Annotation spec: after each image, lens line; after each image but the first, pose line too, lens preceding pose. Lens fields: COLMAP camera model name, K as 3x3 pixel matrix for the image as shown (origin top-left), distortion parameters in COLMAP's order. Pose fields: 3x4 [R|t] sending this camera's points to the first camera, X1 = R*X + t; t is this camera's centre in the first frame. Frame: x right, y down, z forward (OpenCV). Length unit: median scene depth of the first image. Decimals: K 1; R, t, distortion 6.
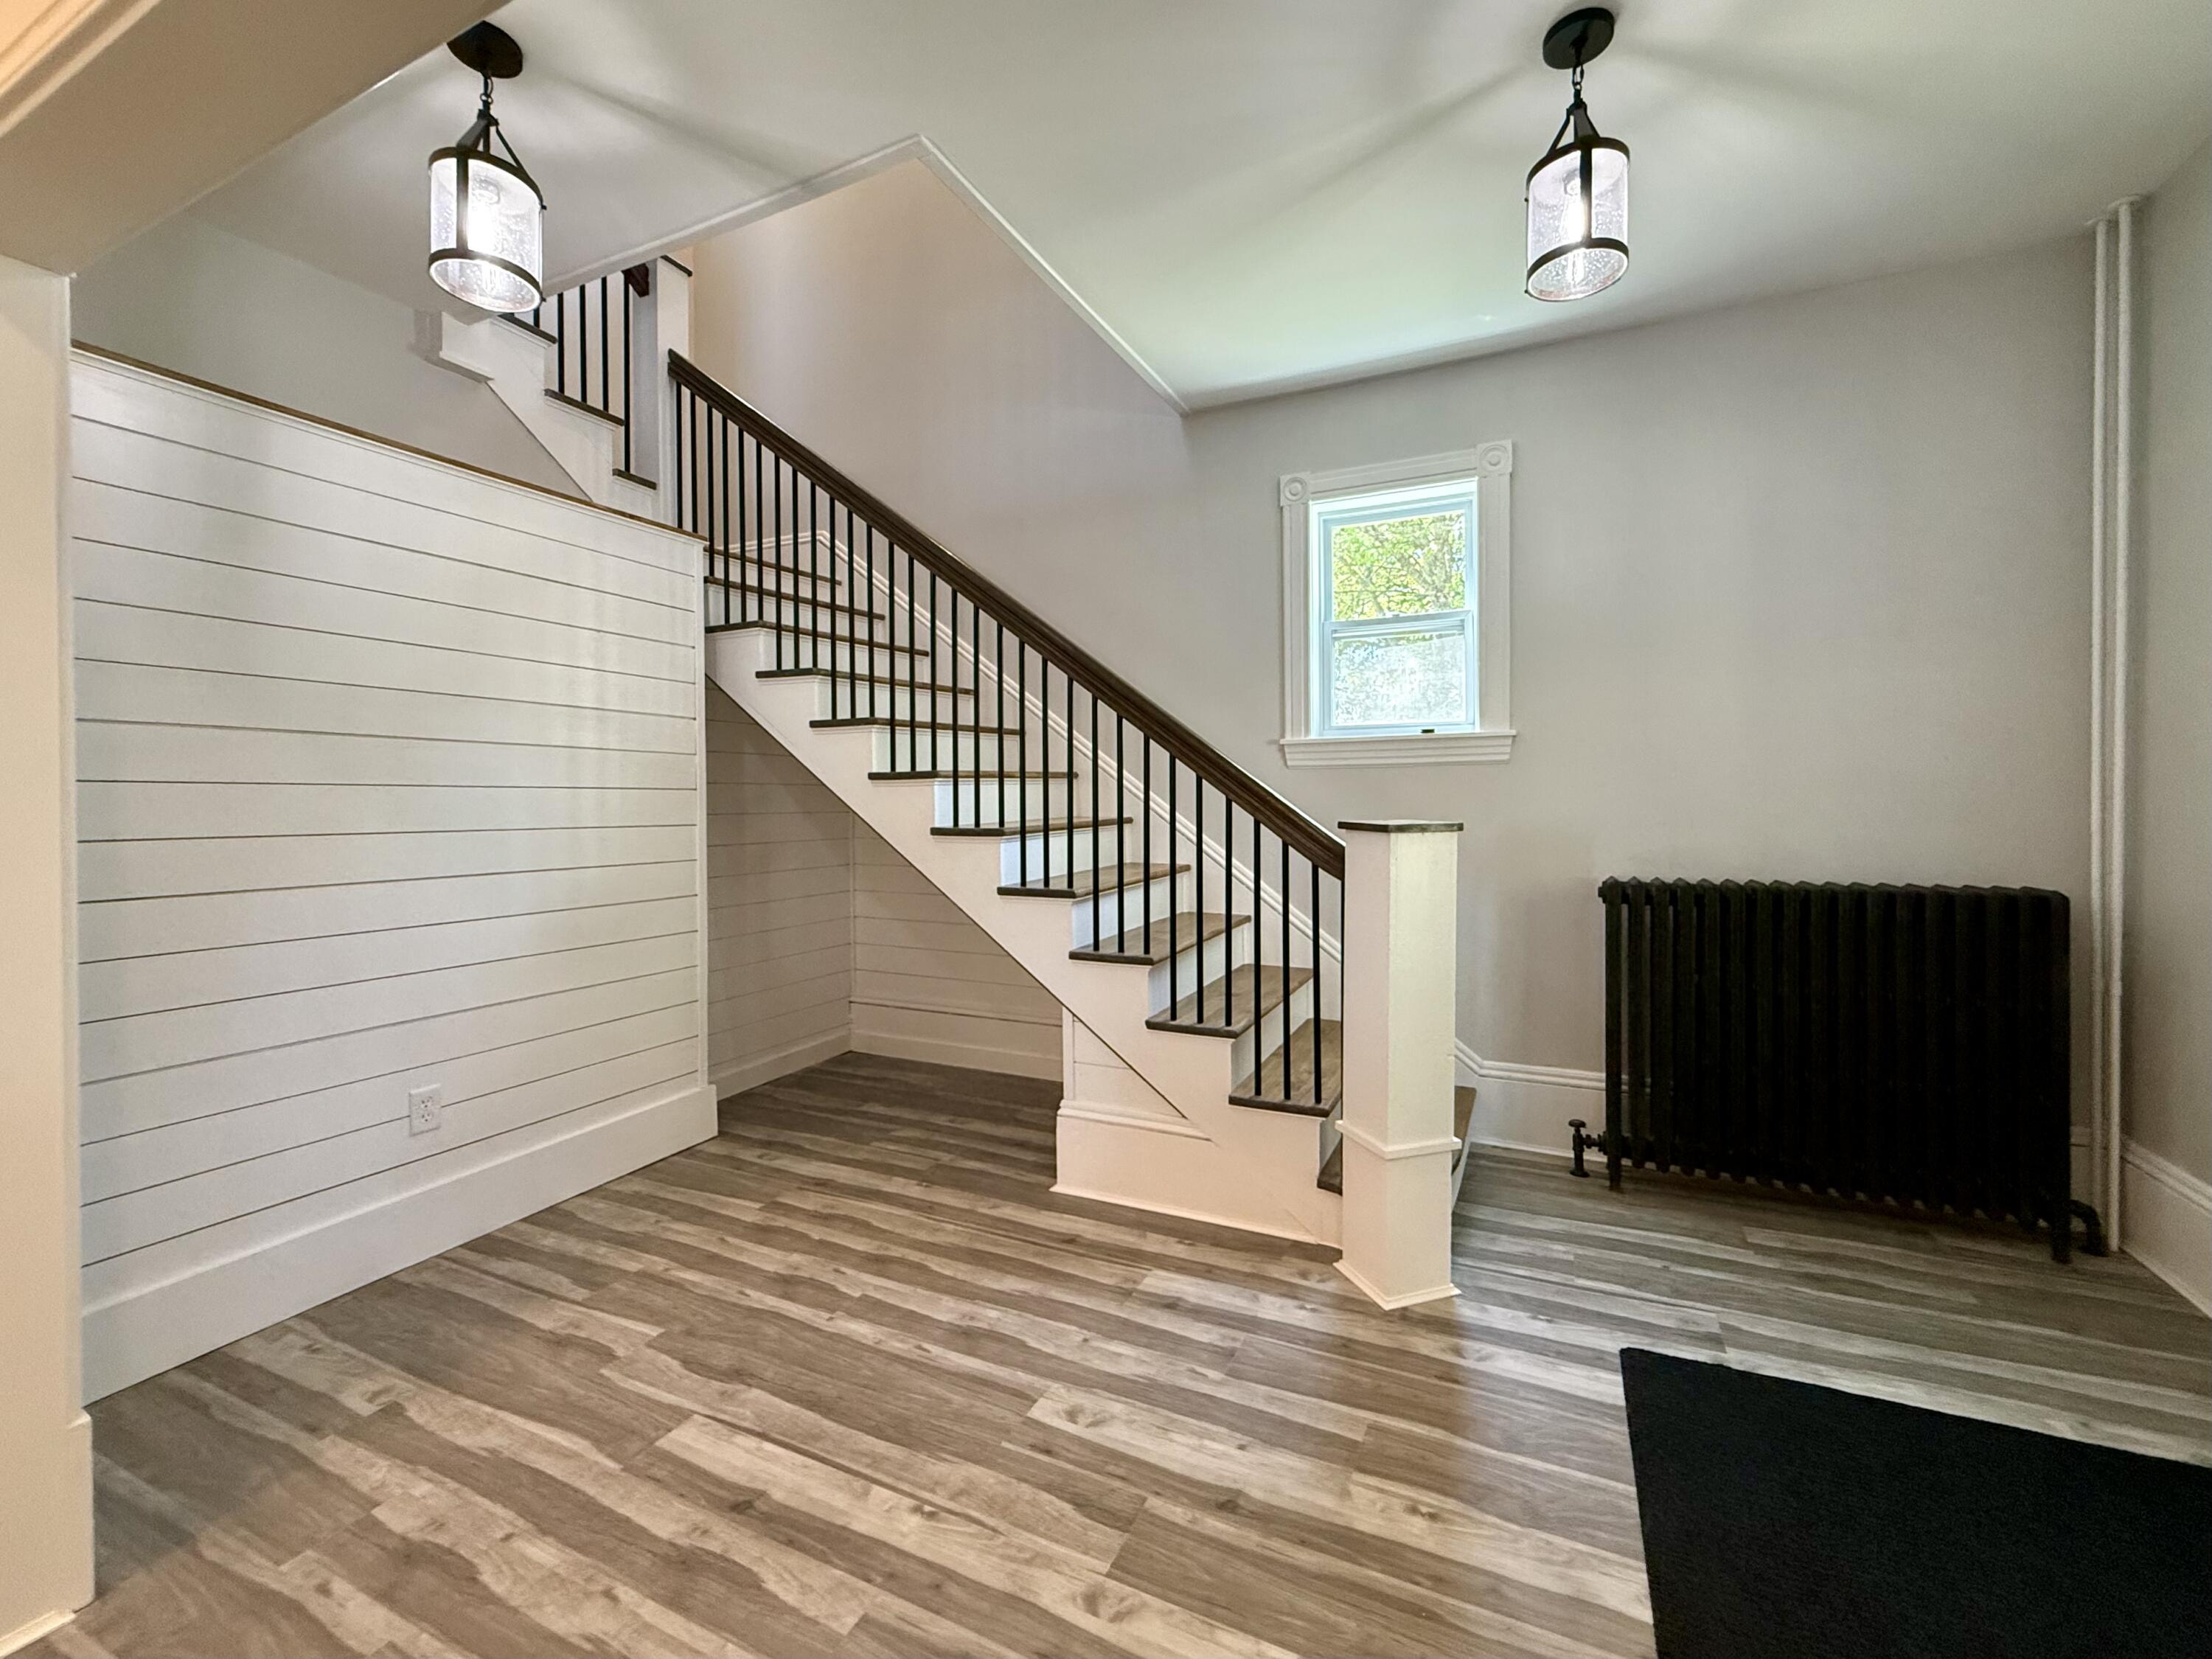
lens RADIAL K [[918.6, 0, 1109.8], [0, 918.6, 812.3], [0, 0, 1]] dist [-0.000570, 0.000561]
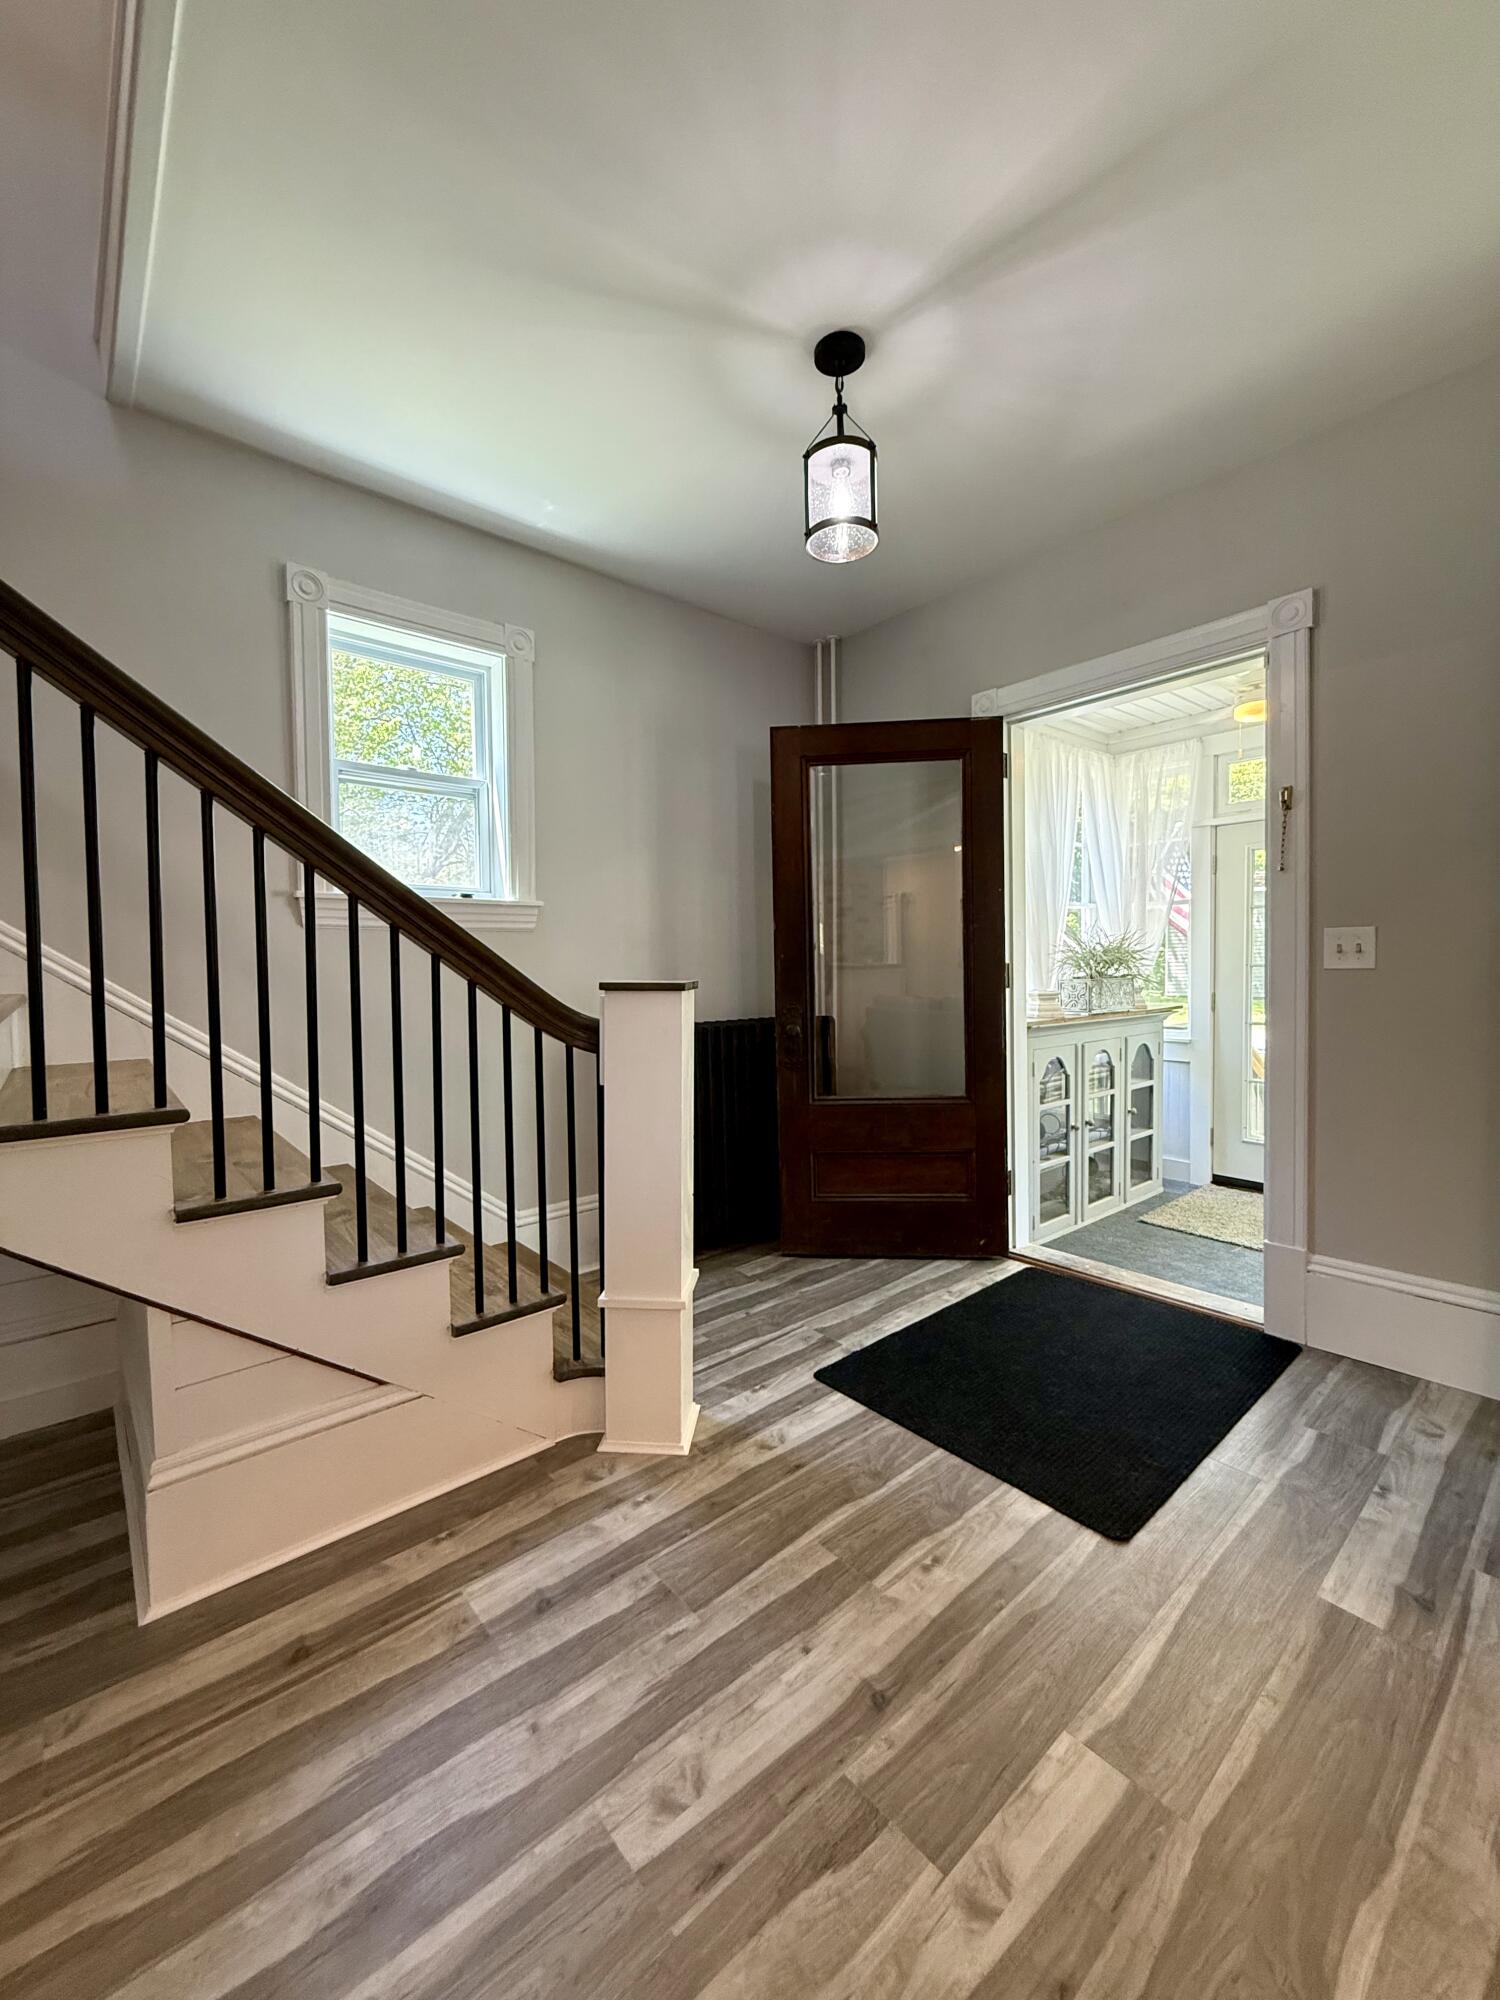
lens RADIAL K [[797.9, 0, 745.2], [0, 797.9, 993.2], [0, 0, 1]] dist [0.000092, 0.000036]
pose [[0.406034, -0.028206, 0.913423, -0.433687], [0.022201, 0.999533, 0.020996, 0.006007], [-0.913588, 0.011754, 0.406471, 0.520292]]
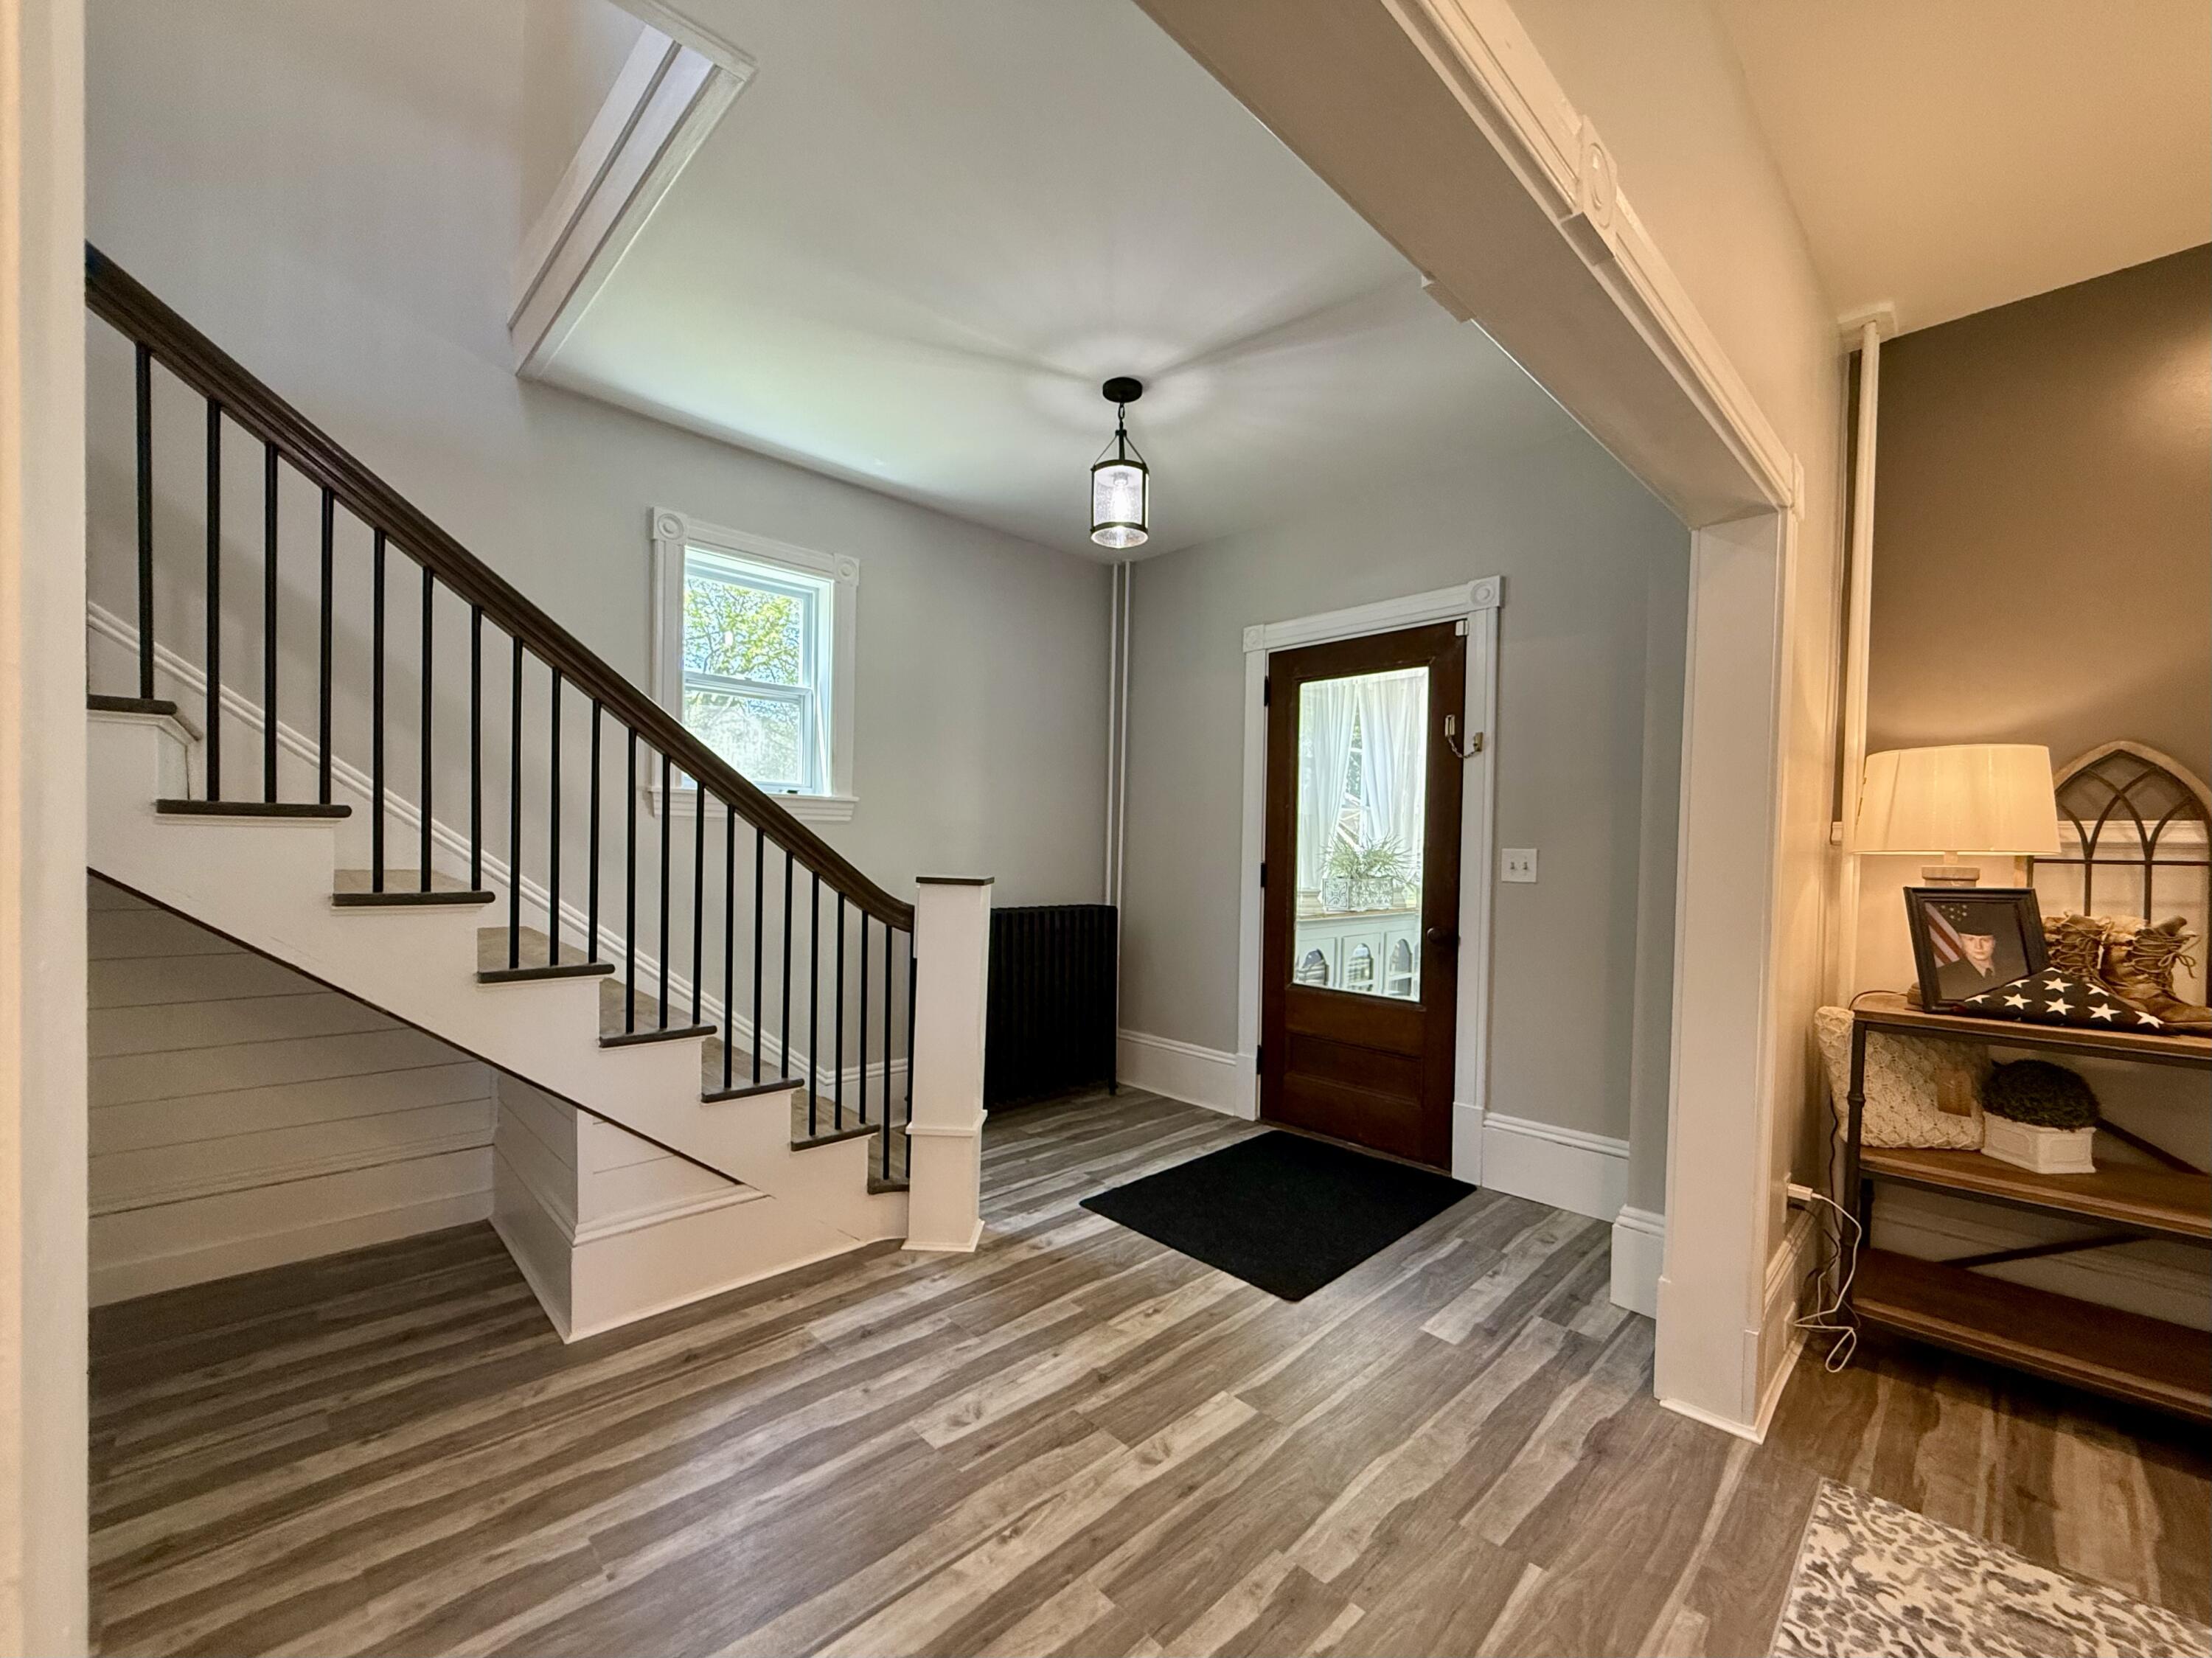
lens RADIAL K [[894.7, 0, 1095.4], [0, 894.7, 868.0], [0, 0, 1]] dist [0.000124, 0.000173]
pose [[0.355407, -0.009882, 0.934659, -0.746657], [-0.011338, 0.999825, 0.014883, -0.021627], [-0.934643, -0.015887, 0.355233, 0.361172]]
